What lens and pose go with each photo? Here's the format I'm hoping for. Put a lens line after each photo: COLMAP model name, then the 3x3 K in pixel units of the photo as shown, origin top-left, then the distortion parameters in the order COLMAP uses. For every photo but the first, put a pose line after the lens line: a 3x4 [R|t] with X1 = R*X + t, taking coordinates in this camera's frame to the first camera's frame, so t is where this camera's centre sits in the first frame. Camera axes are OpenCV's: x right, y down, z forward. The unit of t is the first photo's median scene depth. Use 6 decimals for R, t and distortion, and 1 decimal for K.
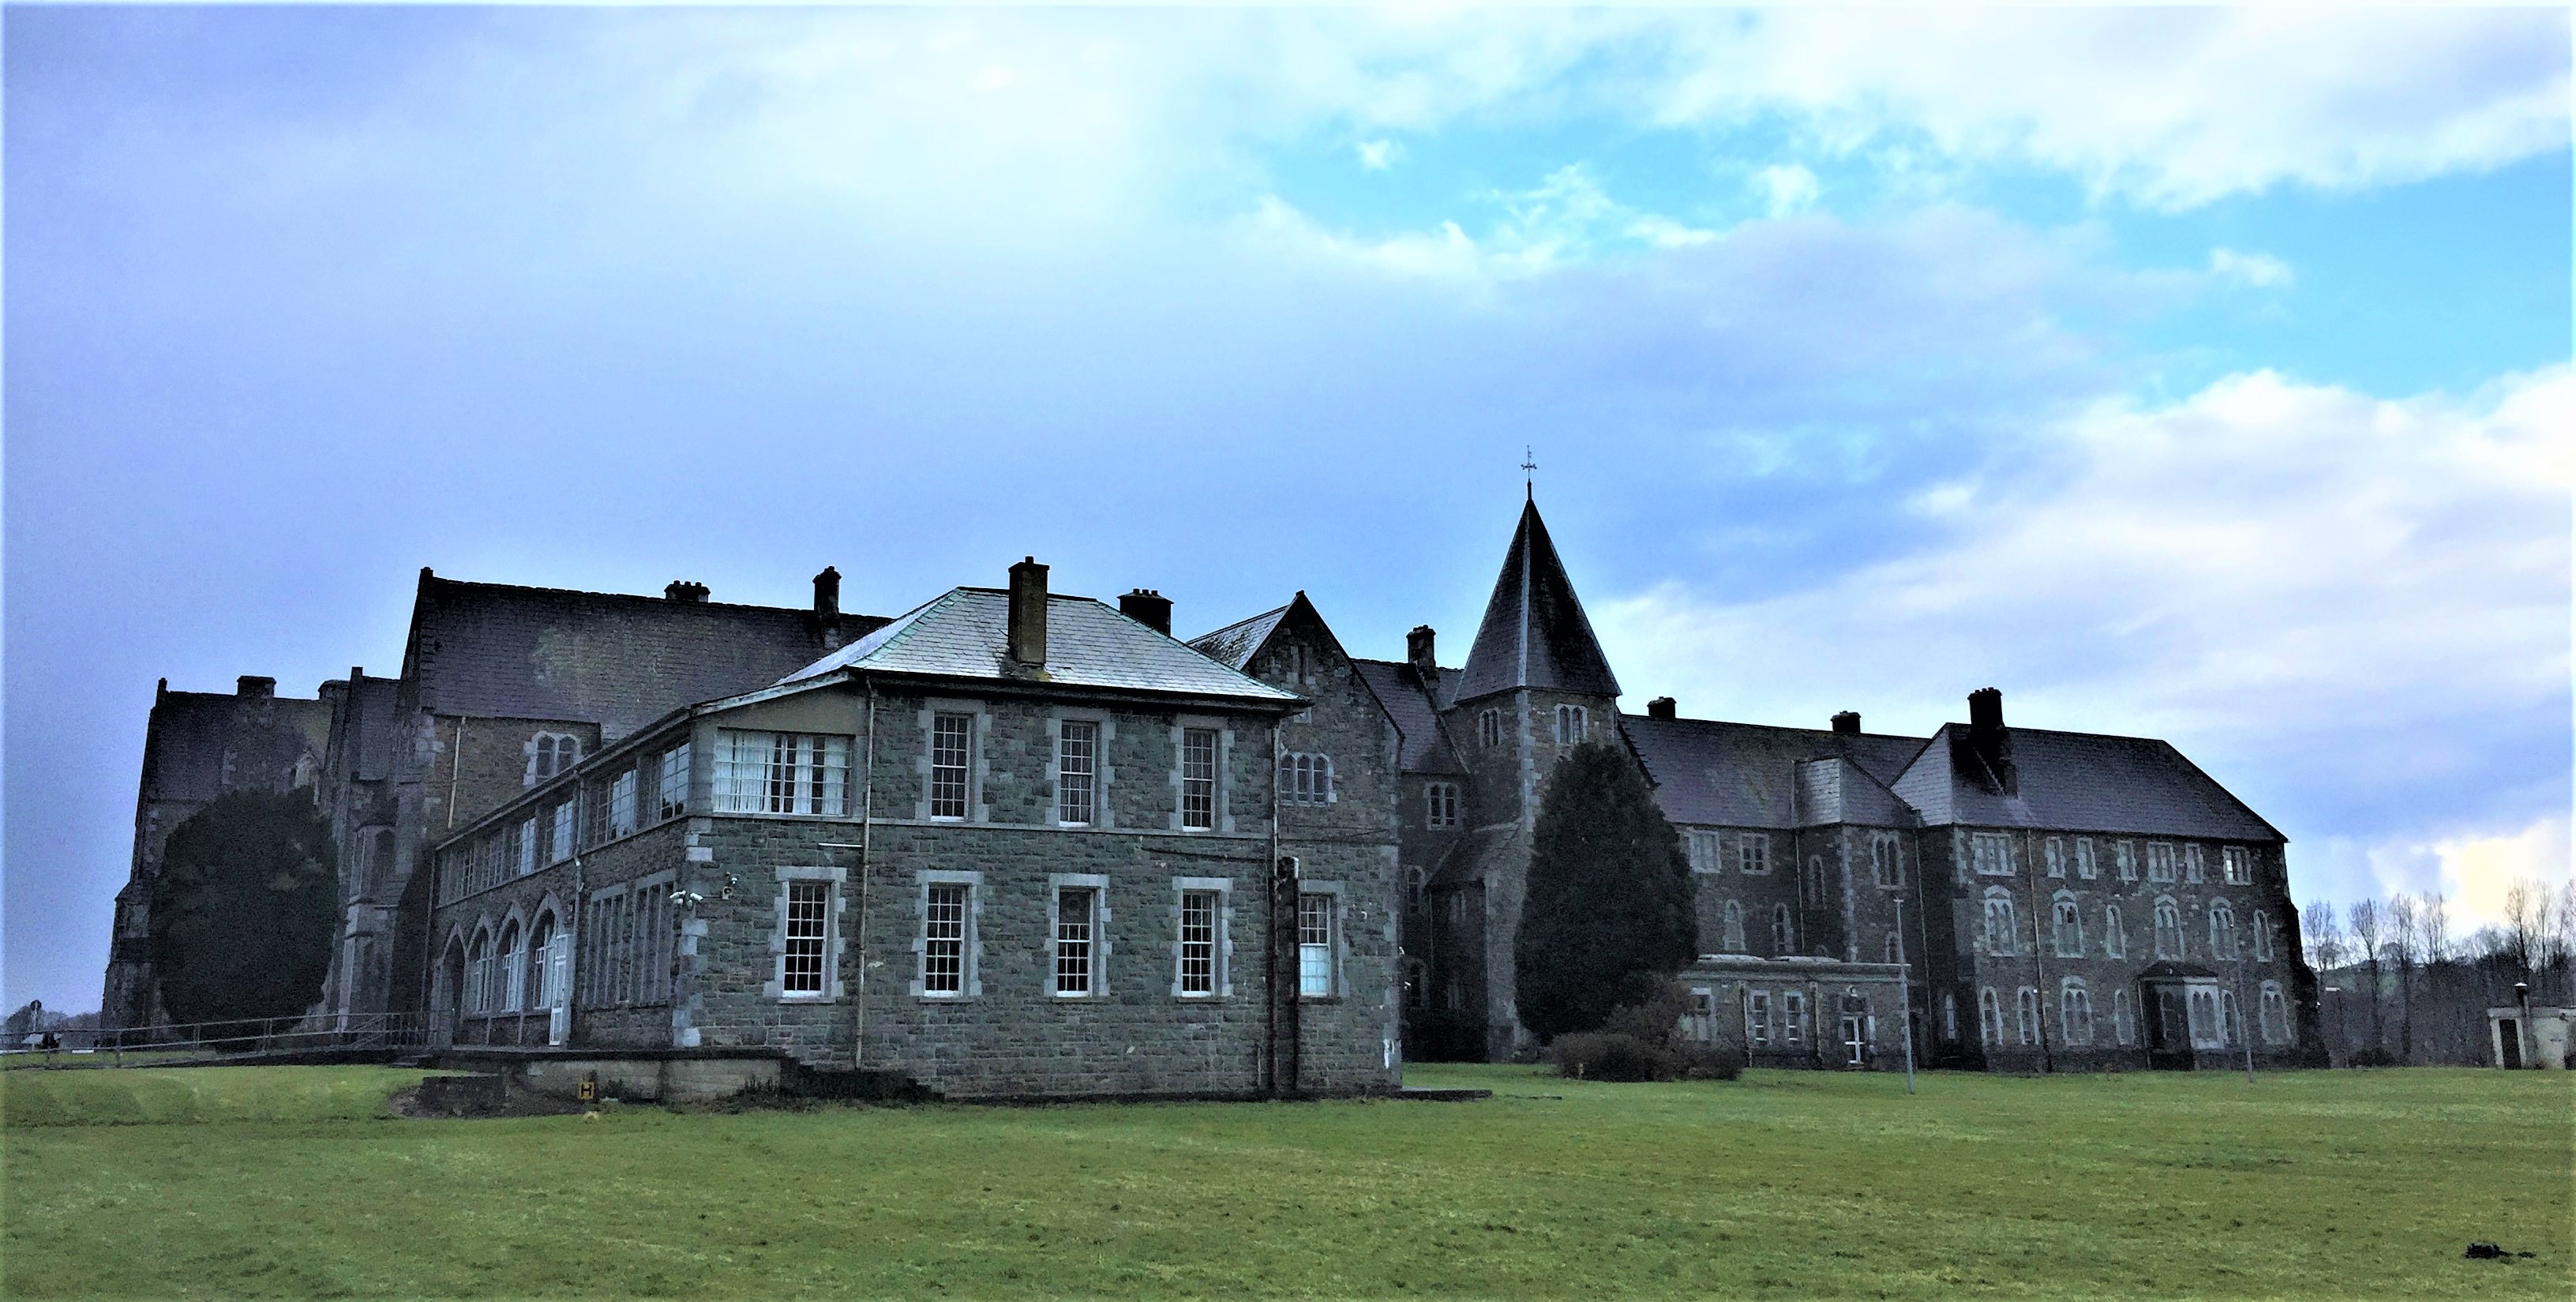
lens RADIAL K [[2150.1, 0, 1279.8], [0, 2150.1, 626.2], [0, 0, 1]] dist [0.085978, -0.000626]
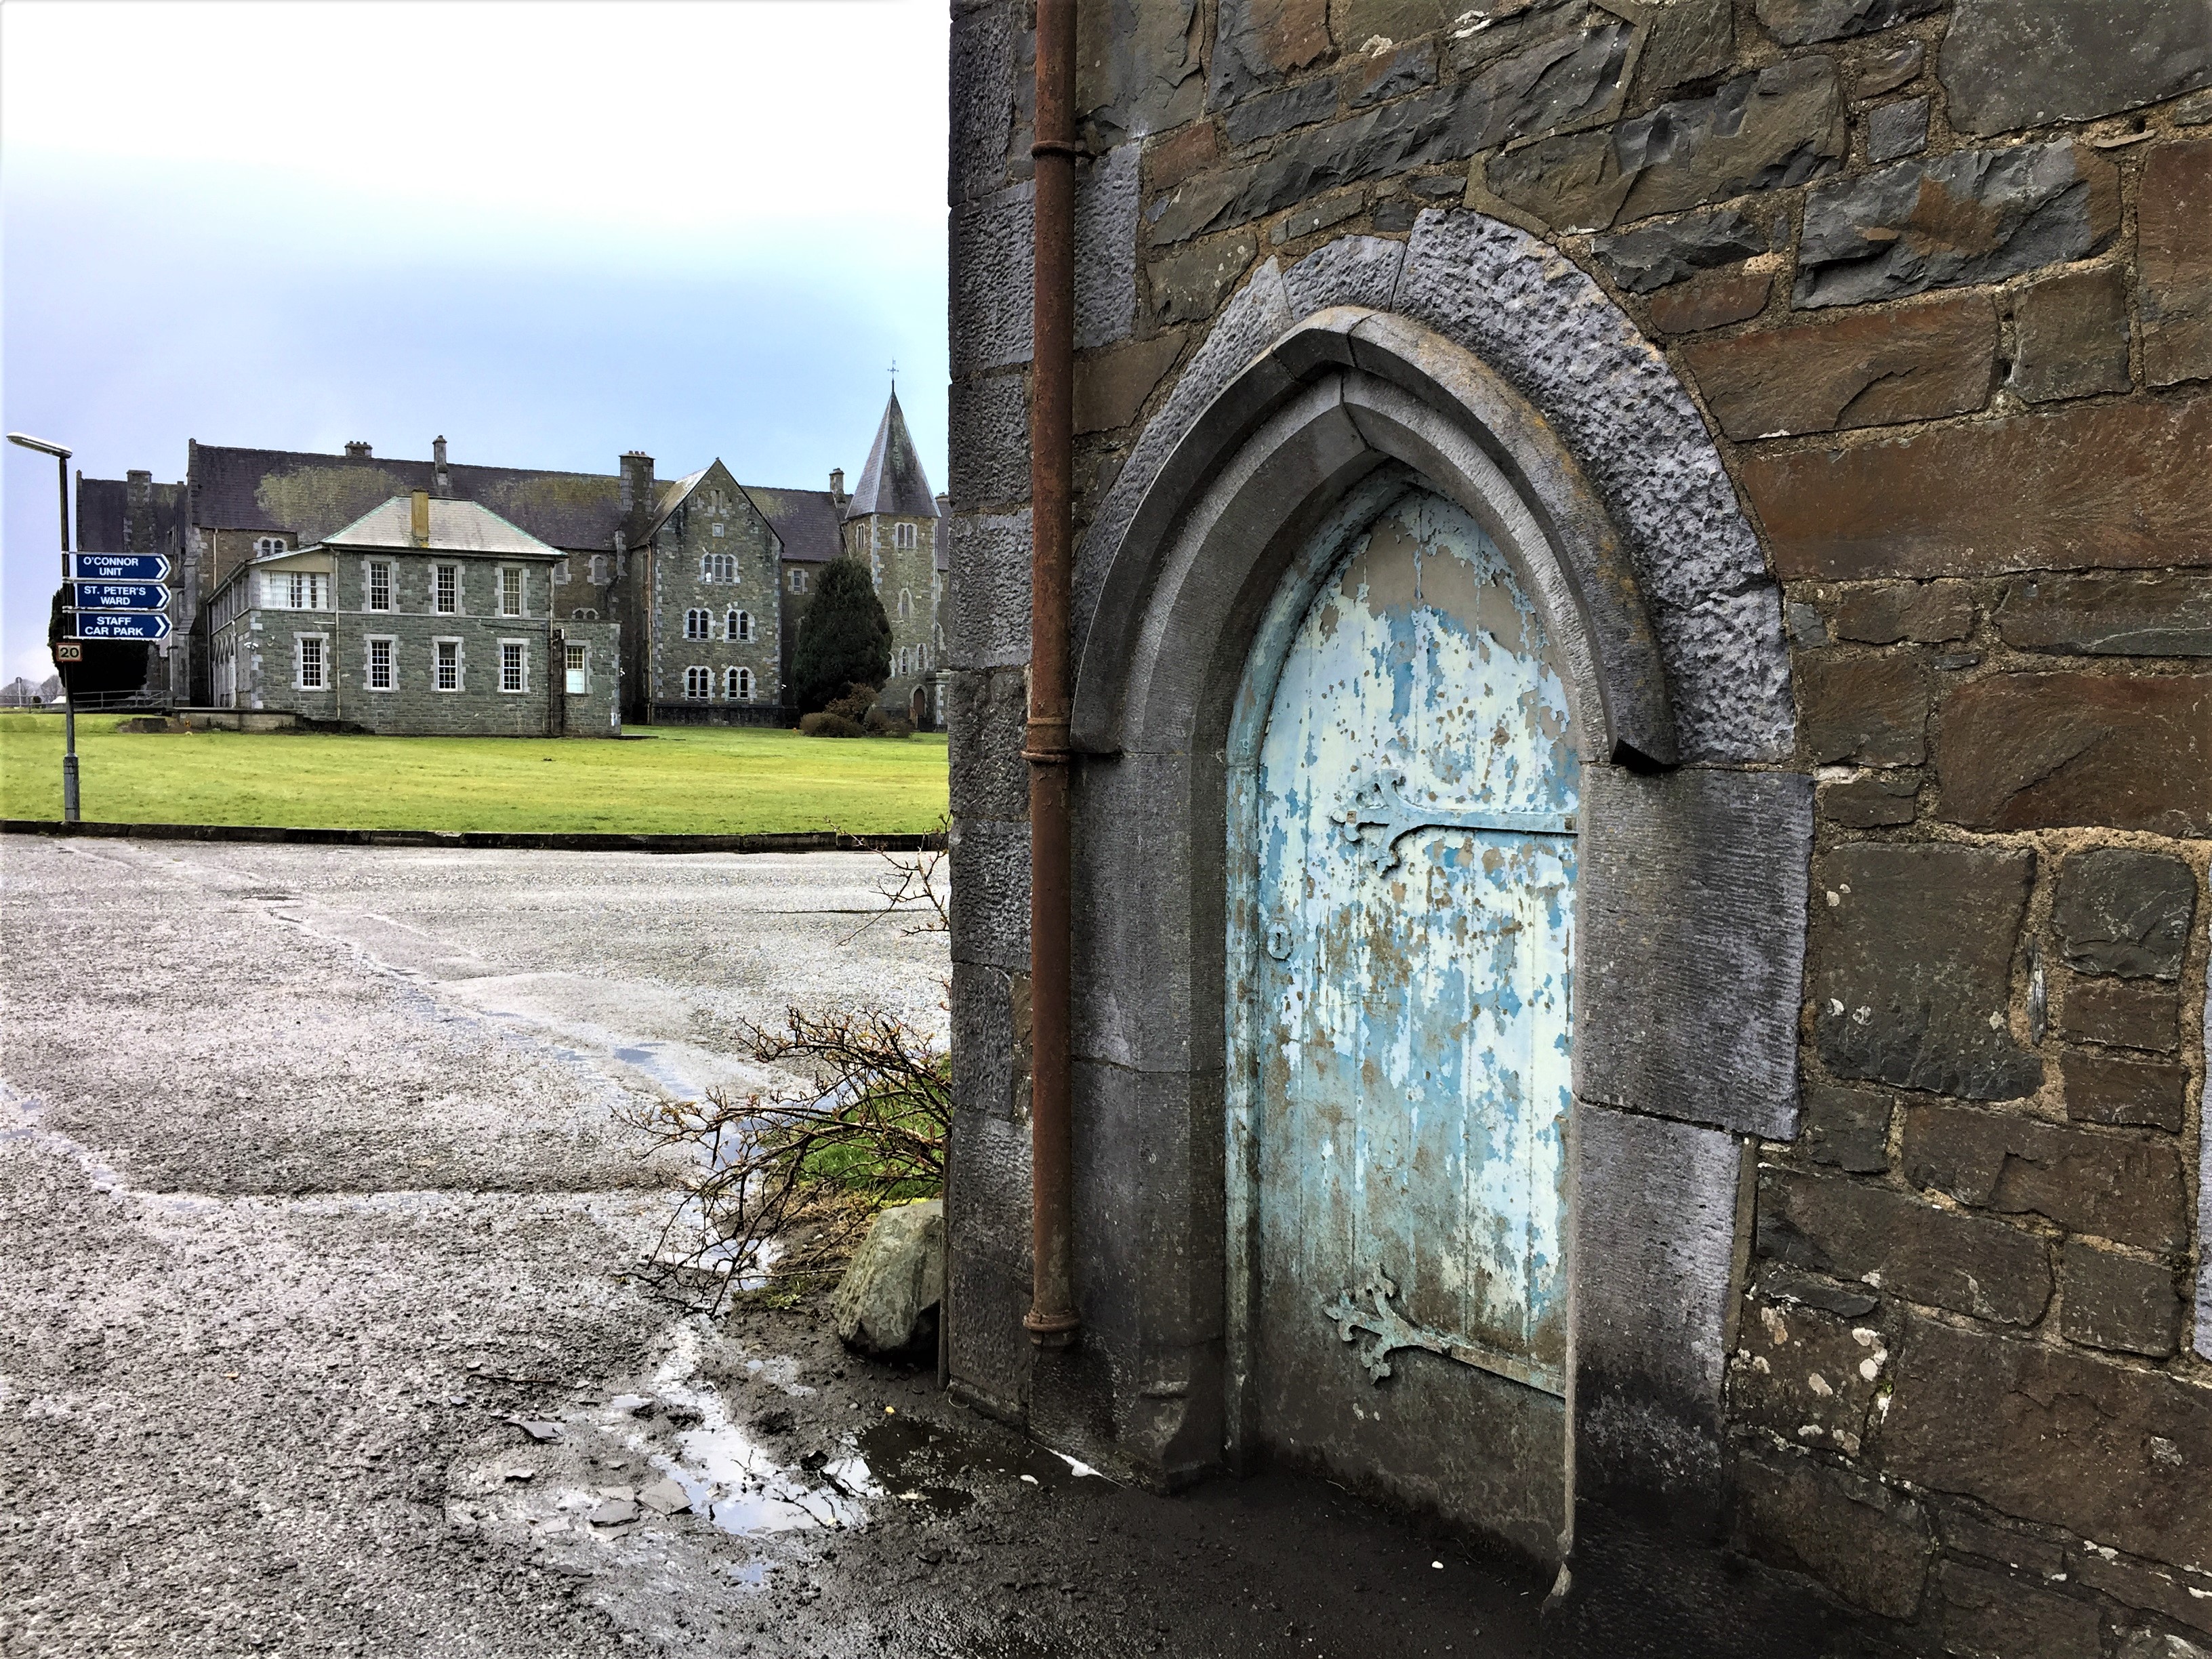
lens RADIAL K [[1841.5, 0, 1116.0], [0, 1841.5, 820.4], [0, 0, 1]] dist [0.081142, -0.078424]
pose [[0.999913, 0.013219, 0.000307, 0.585083], [-0.012910, 0.971008, 0.238700, -0.162539], [0.002857, -0.238683, 0.971093, -0.876541]]
